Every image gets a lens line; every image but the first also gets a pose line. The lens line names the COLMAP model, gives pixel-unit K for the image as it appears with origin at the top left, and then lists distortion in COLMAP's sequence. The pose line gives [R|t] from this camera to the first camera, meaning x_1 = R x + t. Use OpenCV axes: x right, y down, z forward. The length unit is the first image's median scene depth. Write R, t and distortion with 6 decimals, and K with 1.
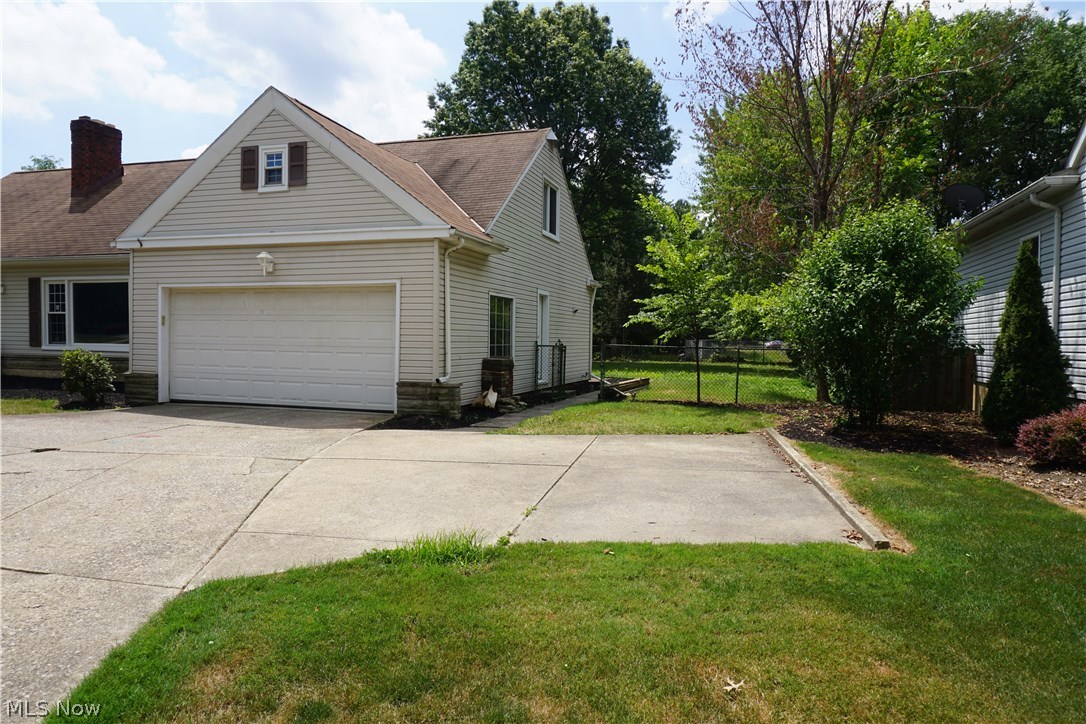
lens RADIAL K [[730.4, 0, 537.1], [0, 730.4, 365.0], [0, 0, 1]] dist [-0.047801, 0.022226]
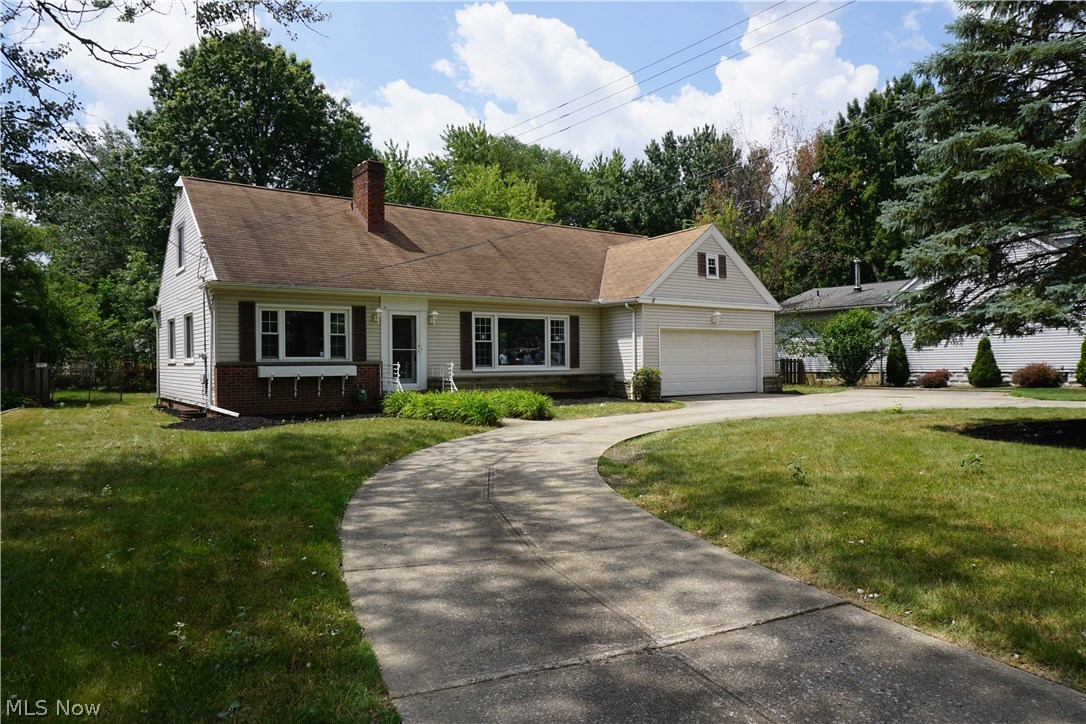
lens RADIAL K [[730.4, 0, 545.6], [0, 730.4, 364.8], [0, 0, 1]] dist [-0.047801, 0.022226]
pose [[0.594020, -0.024692, 0.804071, -1.856579], [0.046084, 0.998932, -0.003369, -0.027507], [-0.803129, 0.039056, 0.594523, 0.206305]]
